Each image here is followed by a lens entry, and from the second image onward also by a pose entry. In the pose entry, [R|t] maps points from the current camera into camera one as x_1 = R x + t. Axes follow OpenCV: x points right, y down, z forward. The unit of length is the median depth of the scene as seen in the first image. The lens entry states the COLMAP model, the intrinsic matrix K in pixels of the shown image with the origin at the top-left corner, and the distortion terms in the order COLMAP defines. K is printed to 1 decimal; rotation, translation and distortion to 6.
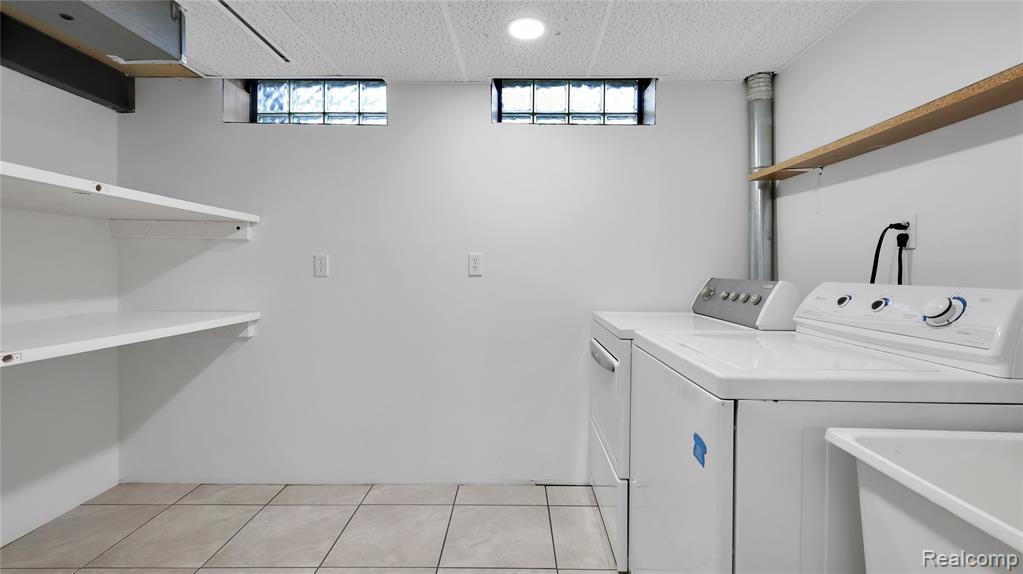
lens RADIAL K [[446.6, 0, 512.2], [0, 446.6, 287.4], [0, 0, 1]] dist [0.002424, -0.000142]
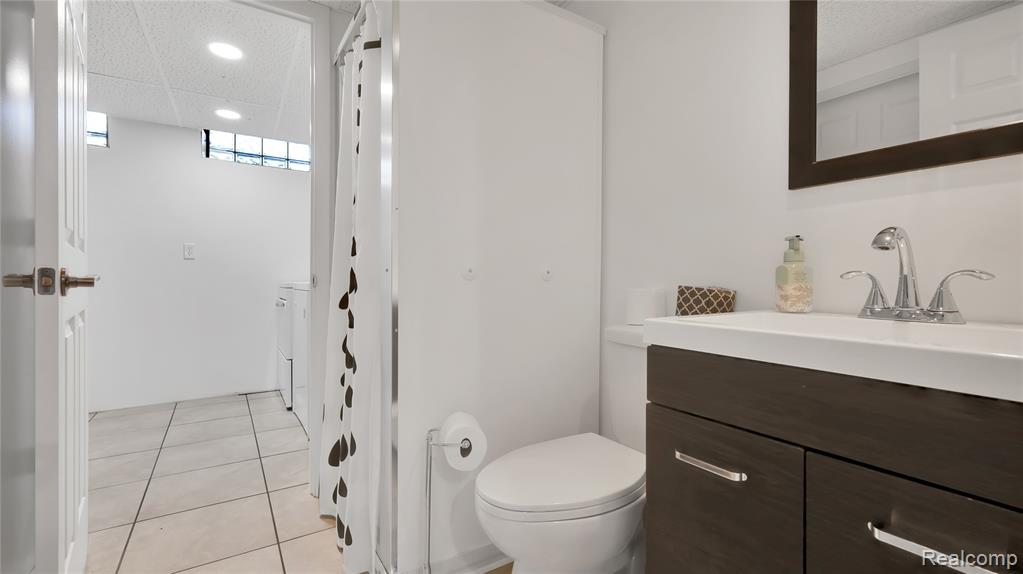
lens RADIAL K [[446.6, 0, 515.1], [0, 446.6, 288.2], [0, 0, 1]] dist [0.002424, -0.000142]
pose [[0.824992, -0.009928, 0.565057, -0.030481], [0.003245, 0.999912, 0.012829, 0.054872], [-0.565134, -0.008750, 0.824952, -0.817461]]
